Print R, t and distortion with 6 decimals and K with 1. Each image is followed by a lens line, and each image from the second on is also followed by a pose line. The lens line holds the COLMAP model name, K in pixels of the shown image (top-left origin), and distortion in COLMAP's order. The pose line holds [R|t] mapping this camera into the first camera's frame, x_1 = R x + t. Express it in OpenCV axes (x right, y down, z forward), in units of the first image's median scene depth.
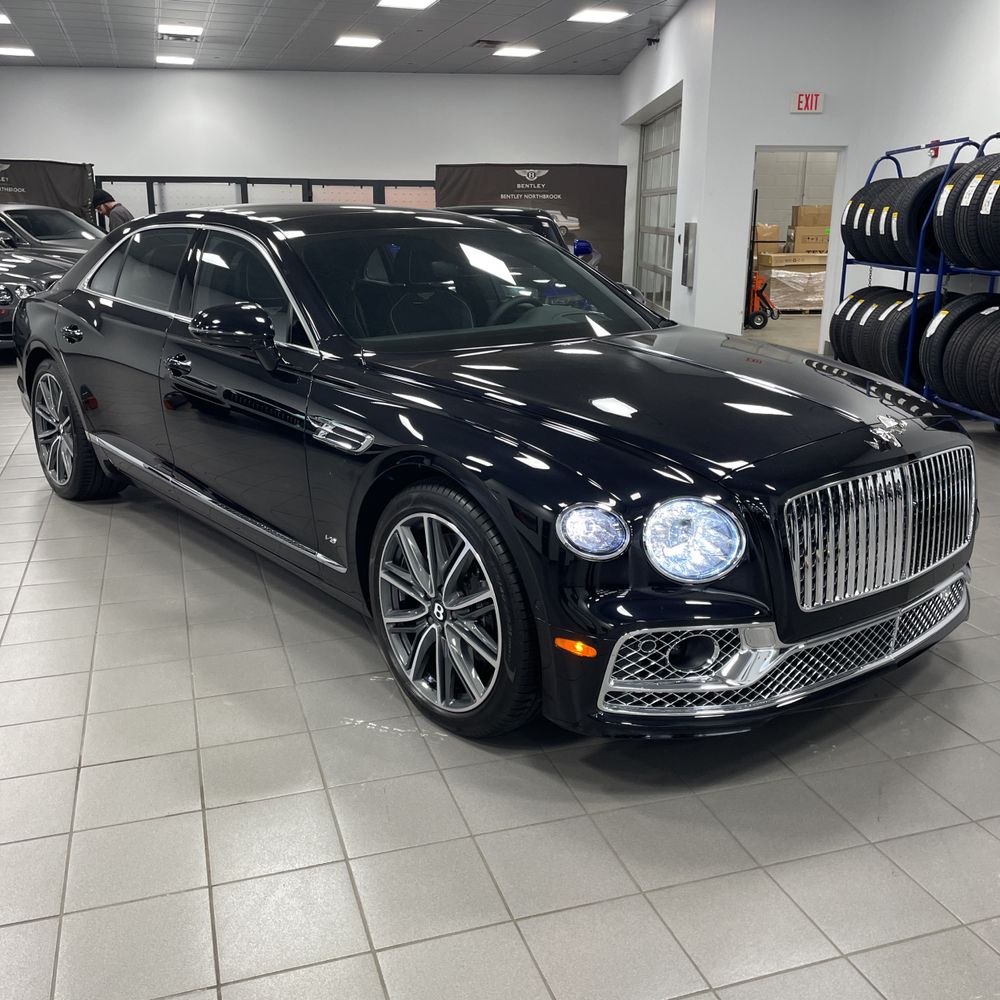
lens RADIAL K [[996.0, 0, 503.8], [0, 996.0, 485.5], [0, 0, 1]] dist [0.089801, -0.133742]
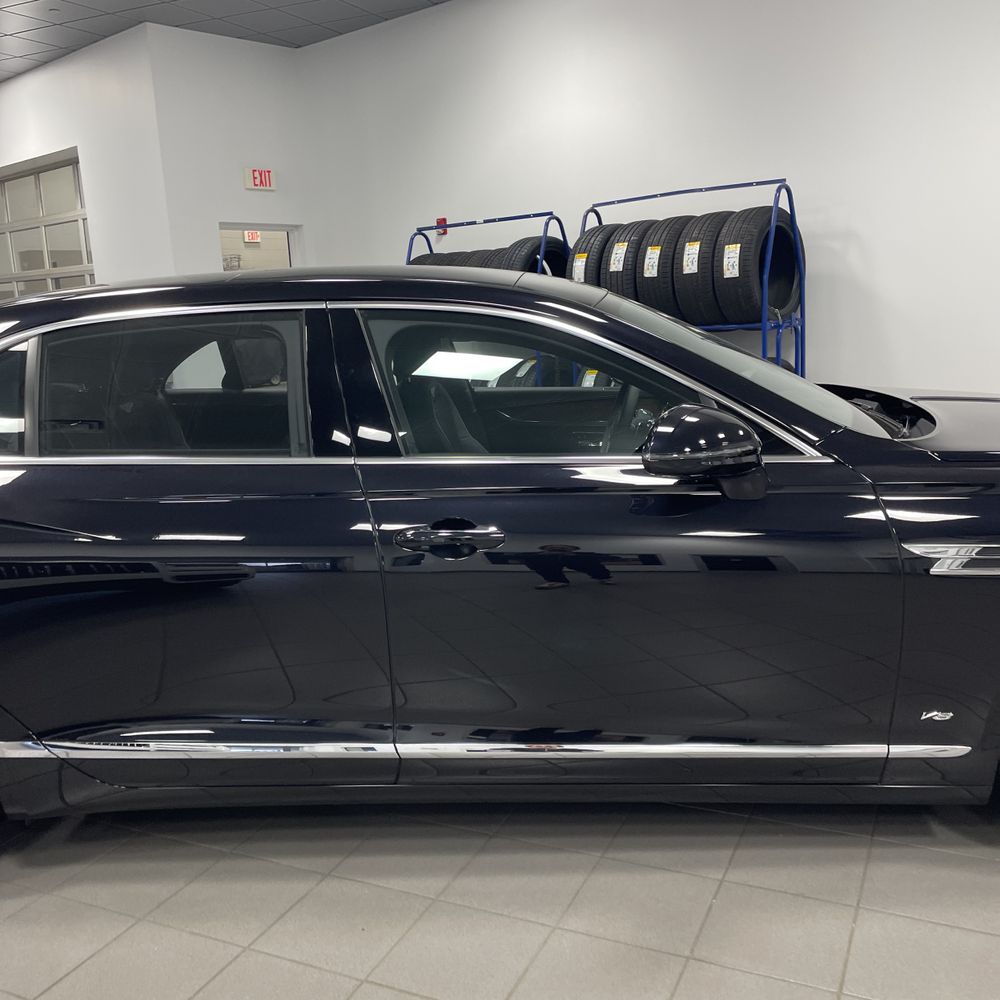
lens RADIAL K [[1000.3, 0, 515.9], [0, 1000.3, 498.9], [0, 0, 1]] dist [0.072366, -0.113267]
pose [[0.676494, -0.183055, 0.713335, -0.389860], [0.236601, 0.971289, 0.024870, -0.082495], [-0.697407, 0.151951, 0.700382, 0.322281]]
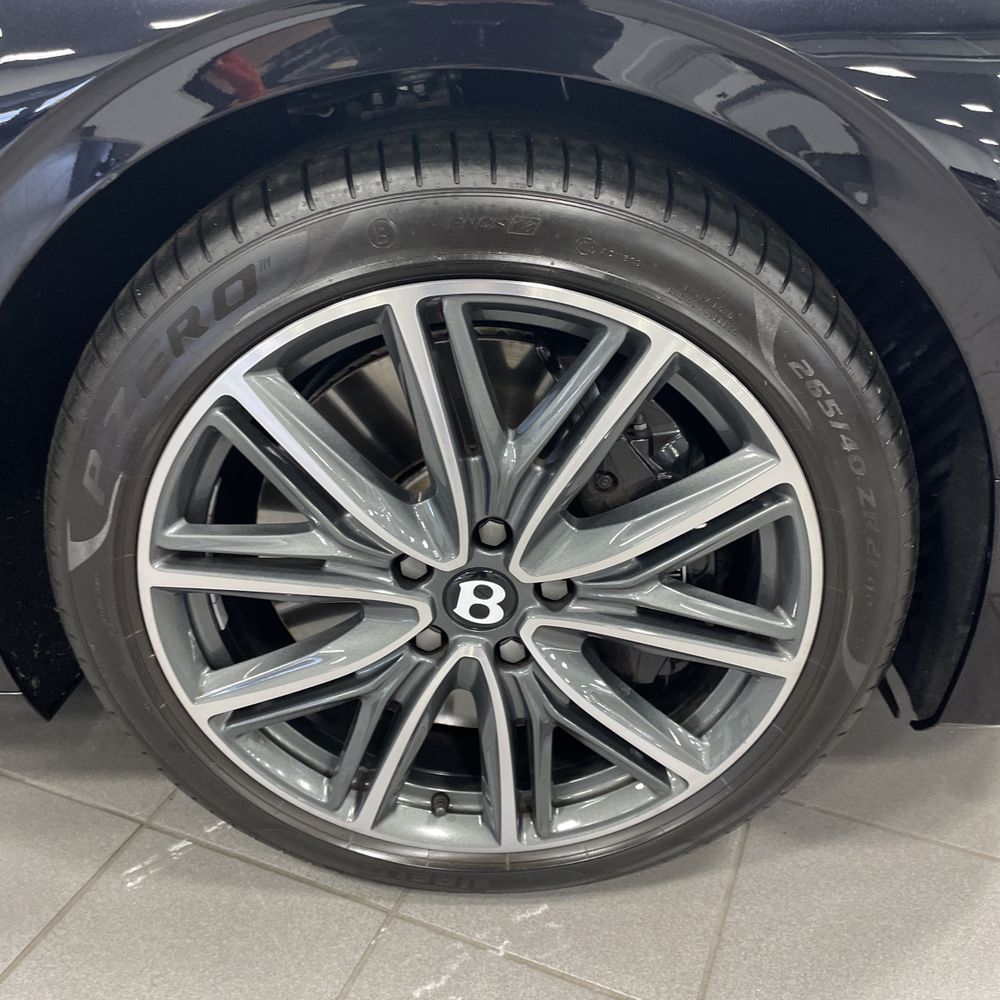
lens RADIAL K [[967.7, 0, 478.6], [0, 967.7, 477.0], [0, 0, 1]] dist [0.084325, -0.002081]
pose [[0.664016, -0.375916, 0.646351, -0.098191], [0.228223, 0.925076, 0.303561, 0.000536], [-0.712037, -0.054057, 0.700058, 0.322585]]
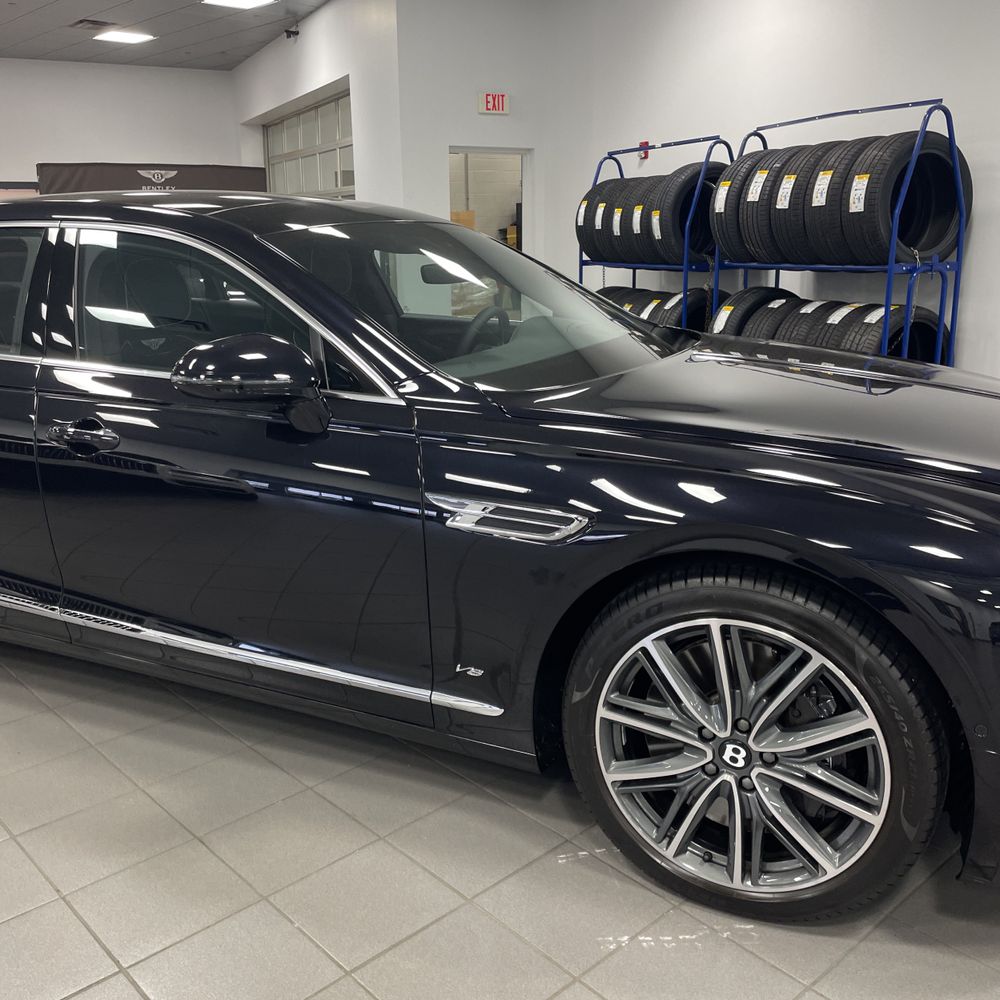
lens RADIAL K [[996.0, 0, 503.8], [0, 996.0, 485.5], [0, 0, 1]] dist [0.089801, -0.133742]
pose [[0.907021, -0.119609, 0.403742, -0.191191], [0.123608, 0.992198, 0.016250, -0.037169], [-0.402535, 0.035166, 0.914729, 0.169160]]
